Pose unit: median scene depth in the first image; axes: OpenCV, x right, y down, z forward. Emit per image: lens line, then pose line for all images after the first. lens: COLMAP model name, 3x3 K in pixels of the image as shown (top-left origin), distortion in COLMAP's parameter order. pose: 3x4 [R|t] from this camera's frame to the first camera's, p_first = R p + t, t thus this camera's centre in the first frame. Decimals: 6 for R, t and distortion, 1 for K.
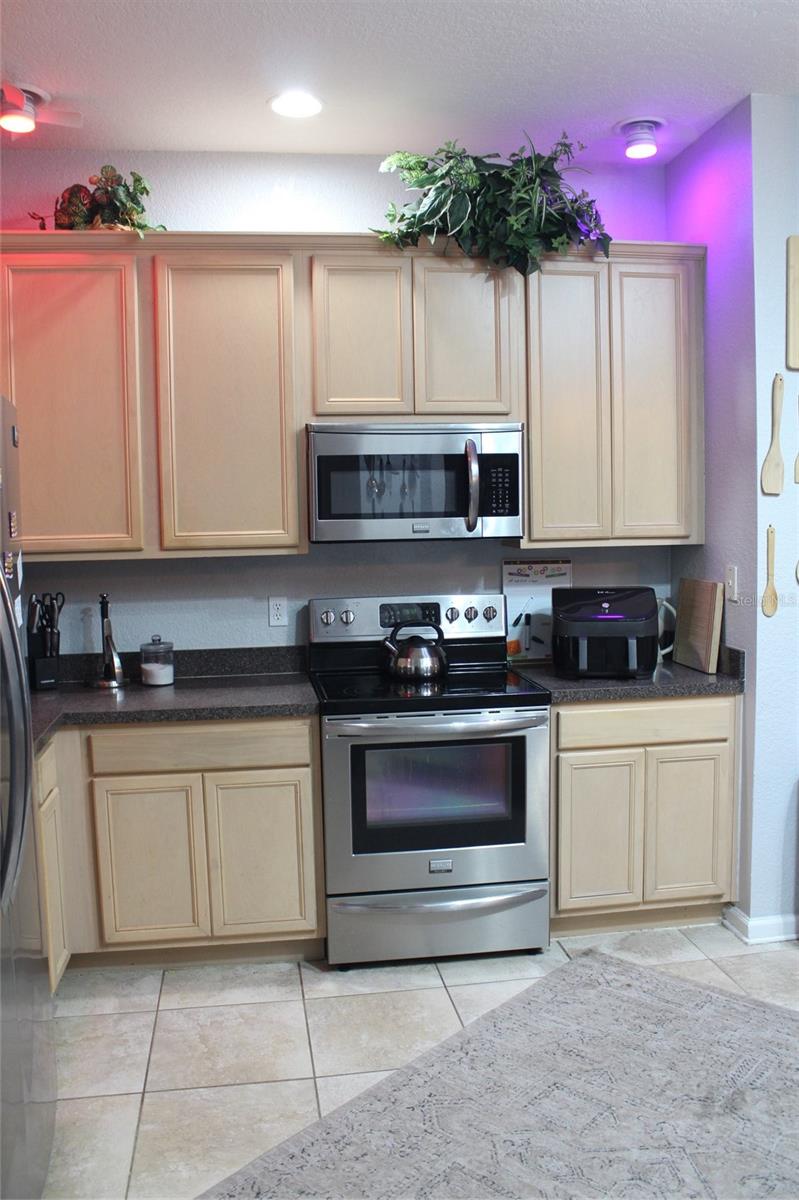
lens RADIAL K [[1021.8, 0, 394.6], [0, 1021.8, 597.4], [0, 0, 1]] dist [-0.132122, 0.088023]
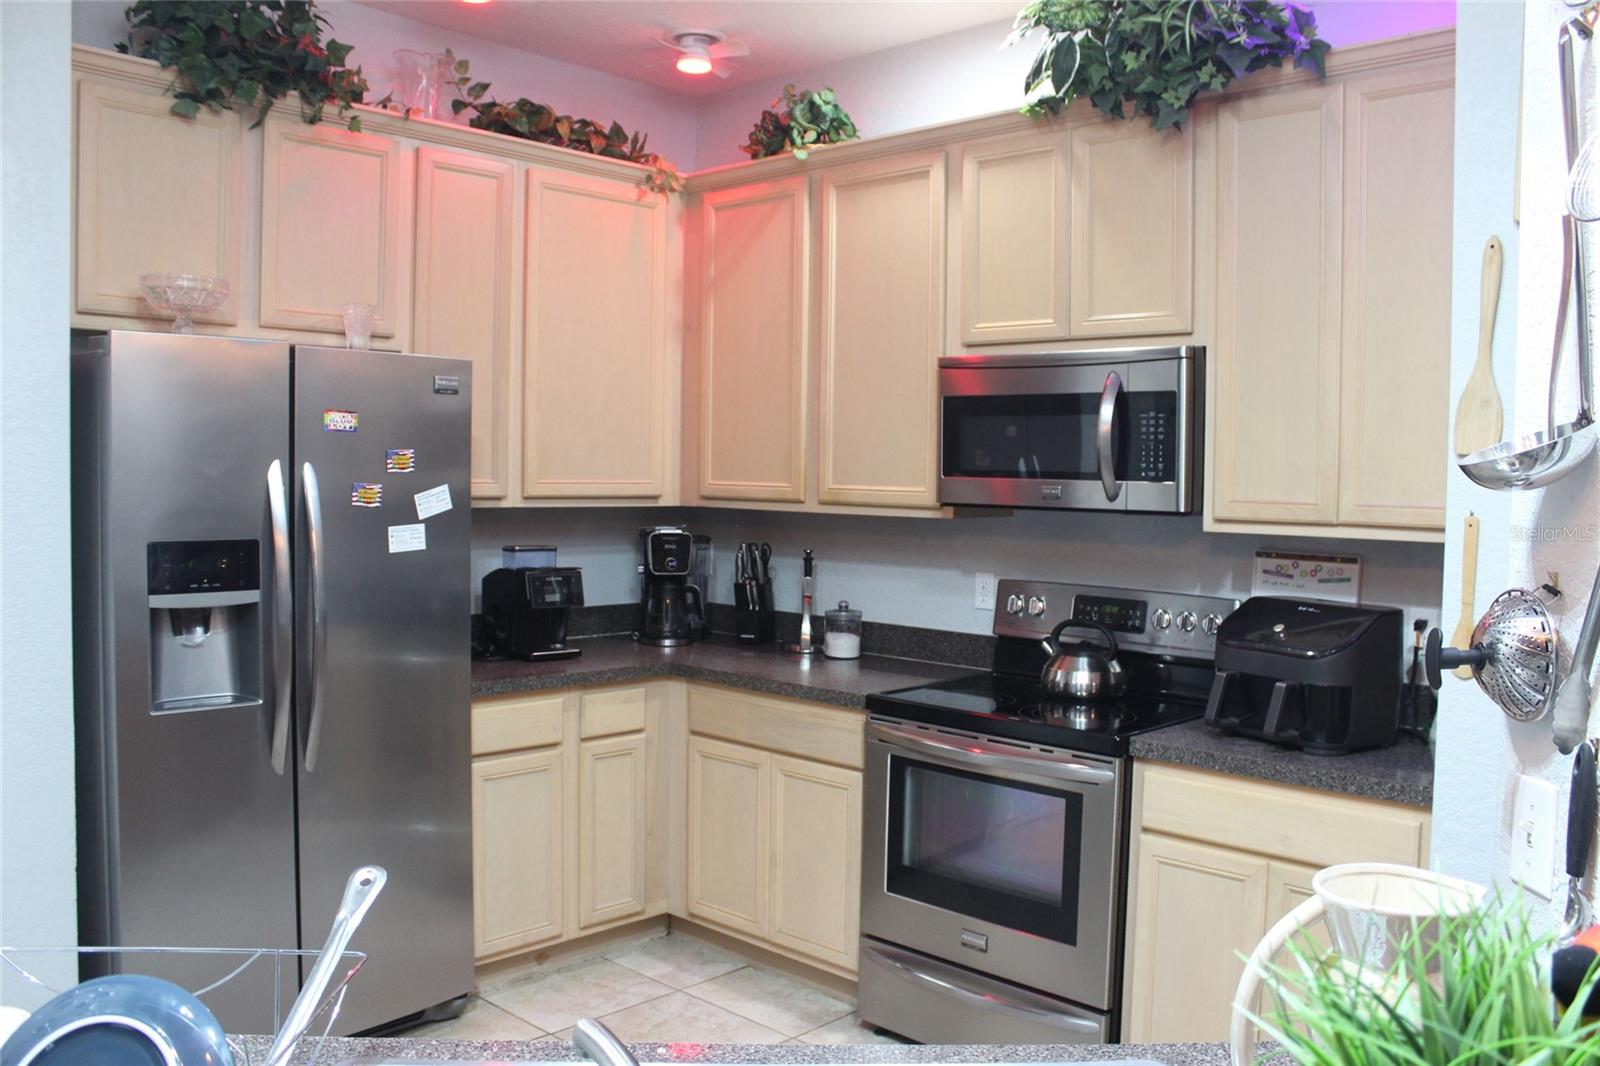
lens RADIAL K [[1362.4, 0, 788.5], [0, 1362.4, 536.2], [0, 0, 1]] dist [-0.132122, 0.088023]
pose [[0.601739, 0.070355, -0.795588, 0.691565], [-0.095371, 0.995315, 0.015884, -0.033768], [0.792979, 0.066318, 0.605629, 0.252316]]
